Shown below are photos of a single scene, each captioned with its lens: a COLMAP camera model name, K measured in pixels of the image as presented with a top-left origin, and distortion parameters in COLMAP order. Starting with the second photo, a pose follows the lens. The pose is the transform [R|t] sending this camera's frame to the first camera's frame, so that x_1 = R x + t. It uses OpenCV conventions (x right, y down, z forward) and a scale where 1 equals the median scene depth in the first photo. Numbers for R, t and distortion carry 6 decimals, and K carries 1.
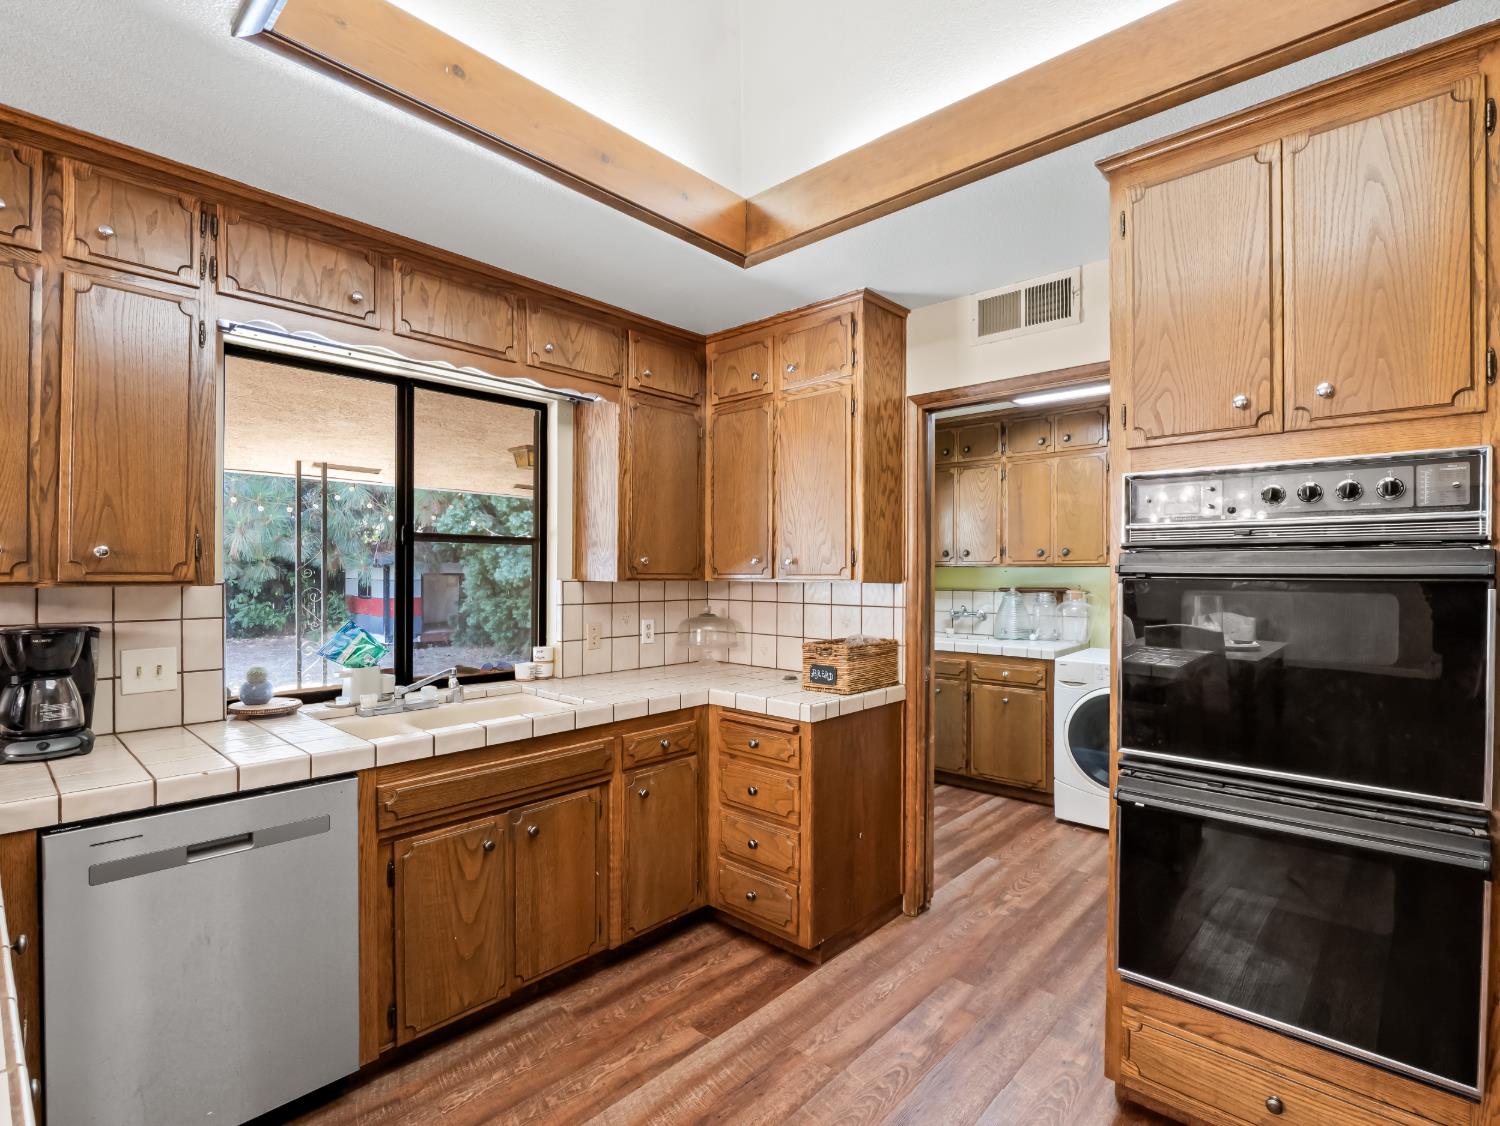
lens RADIAL K [[728.4, 0, 749.6], [0, 728.4, 581.3], [0, 0, 1]] dist [-0.016166, -0.000650]
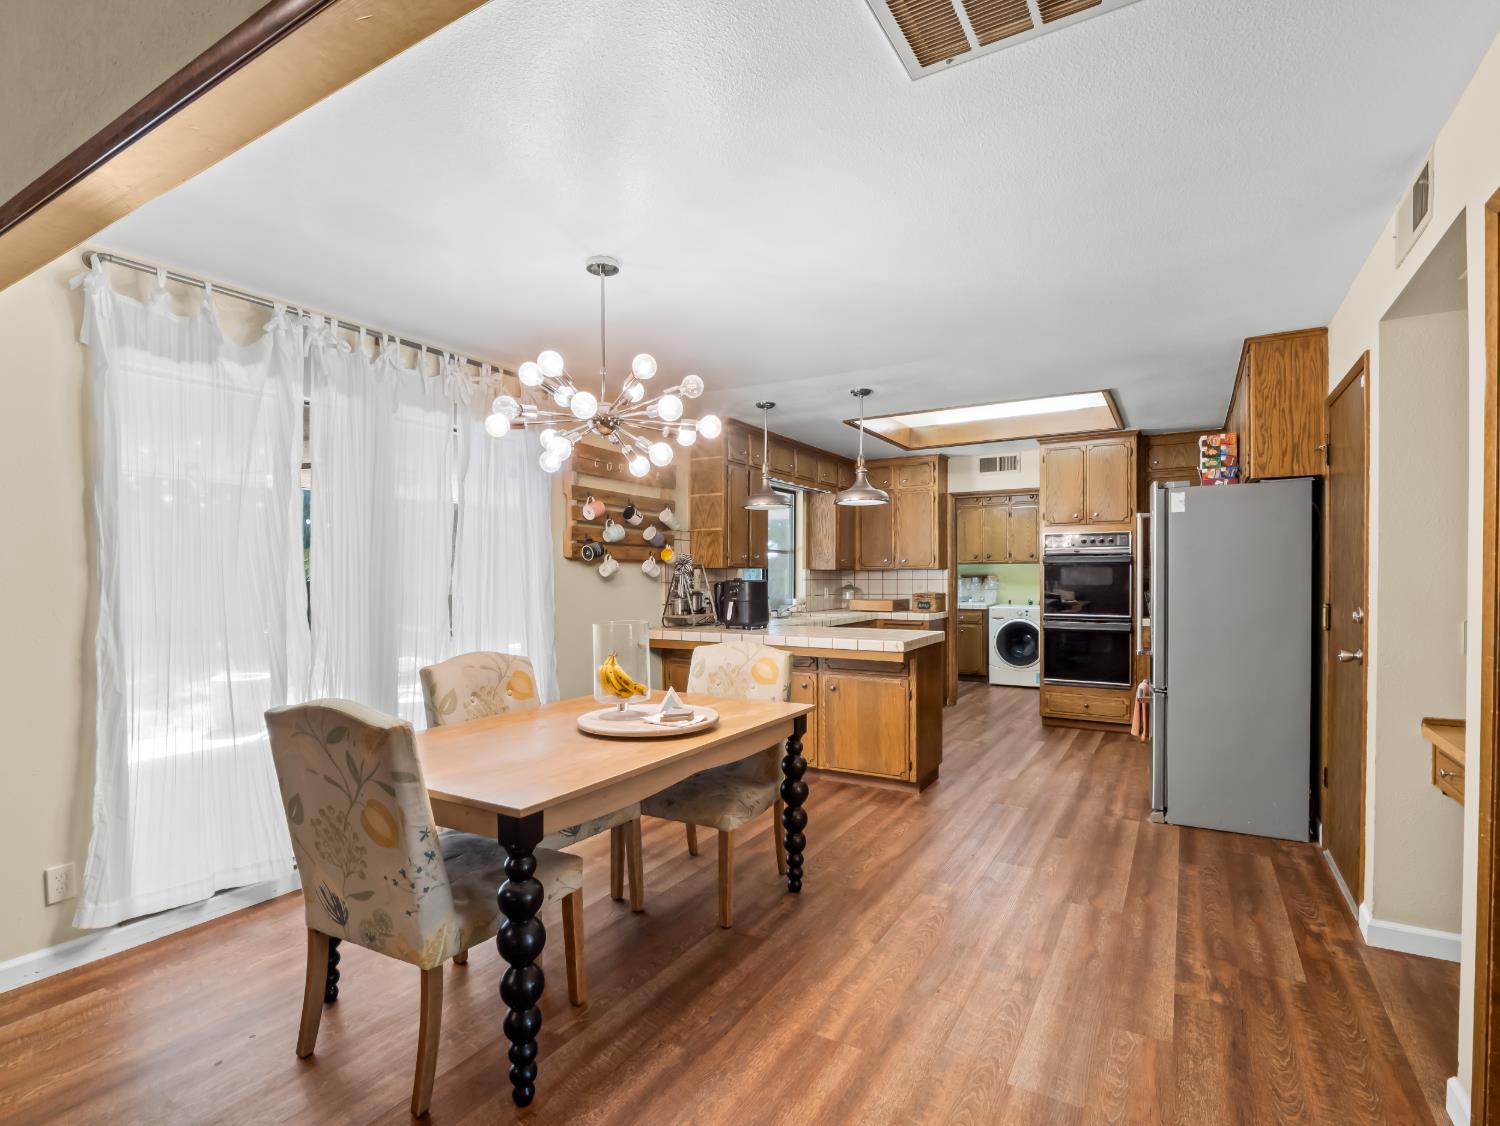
lens RADIAL K [[748.7, 0, 736.5], [0, 748.7, 590.3], [0, 0, 1]] dist [0.002335, -0.027911]
pose [[0.981077, -0.010369, 0.193340, -0.954821], [0.009017, 0.999928, 0.007870, 0.045745], [-0.193408, -0.005978, 0.981100, -1.308299]]
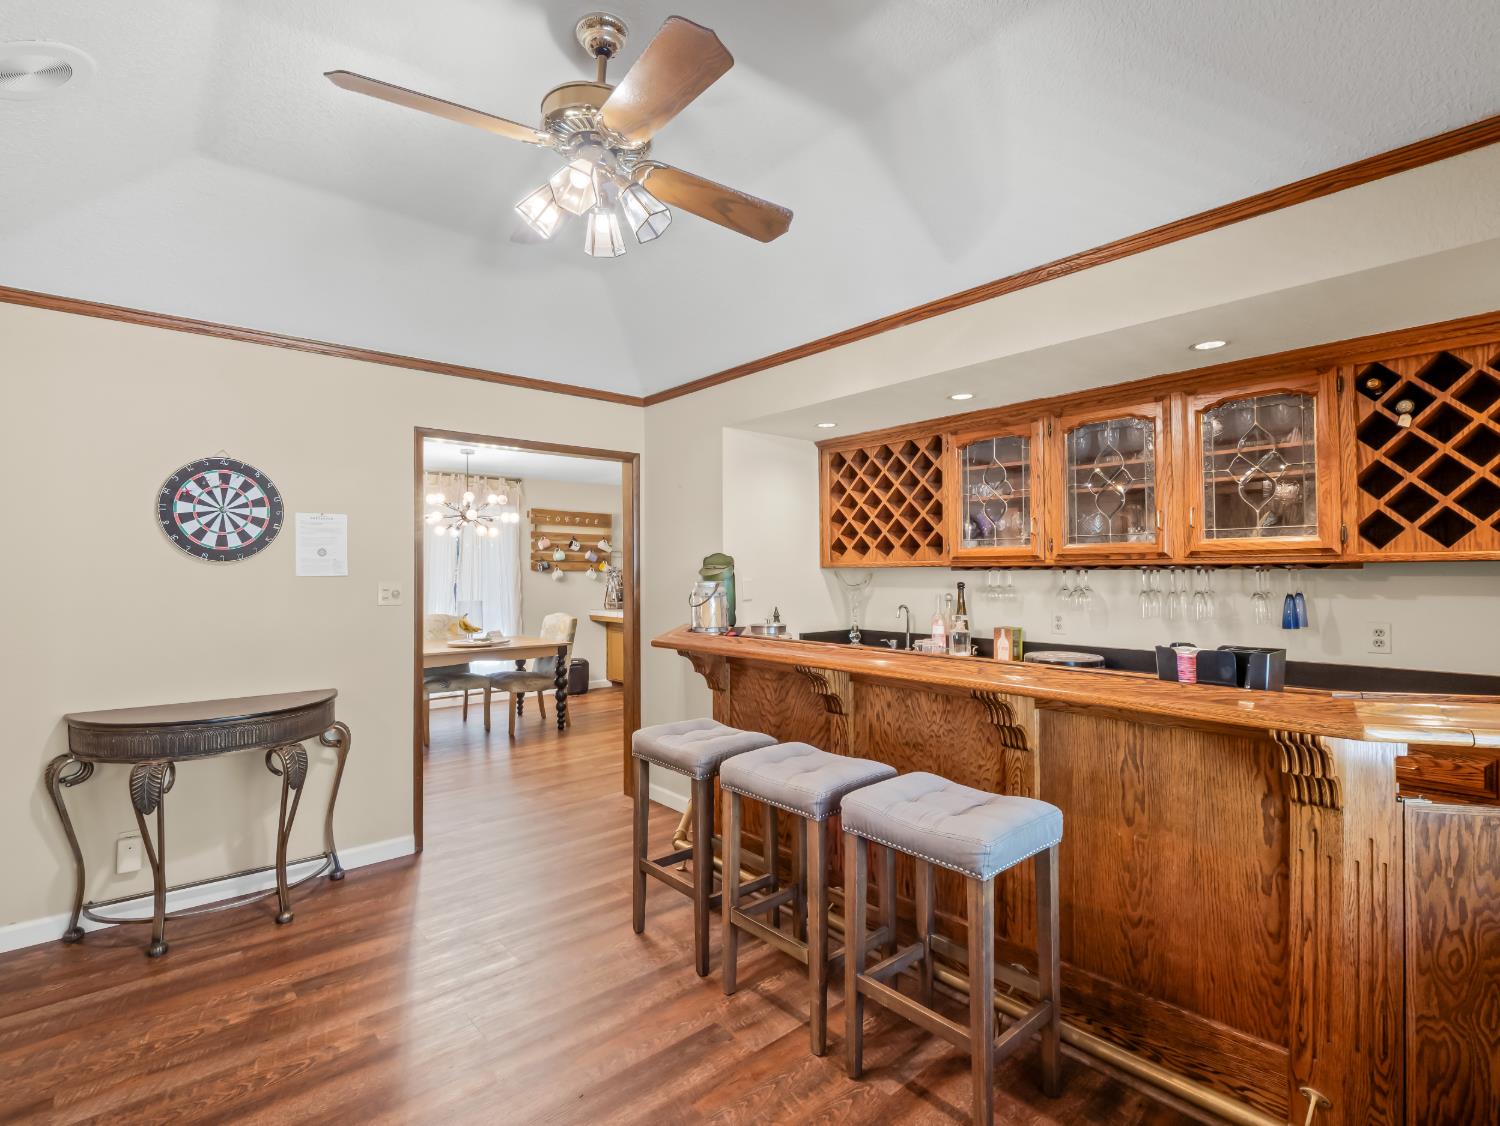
lens RADIAL K [[723.2, 0, 744.9], [0, 723.2, 558.7], [0, 0, 1]] dist [-0.012558, -0.004262]
pose [[0.993541, -0.008404, -0.113163, 0.105563], [0.004903, 0.999502, -0.031182, 0.038316], [0.113369, 0.030426, 0.993087, -2.374836]]
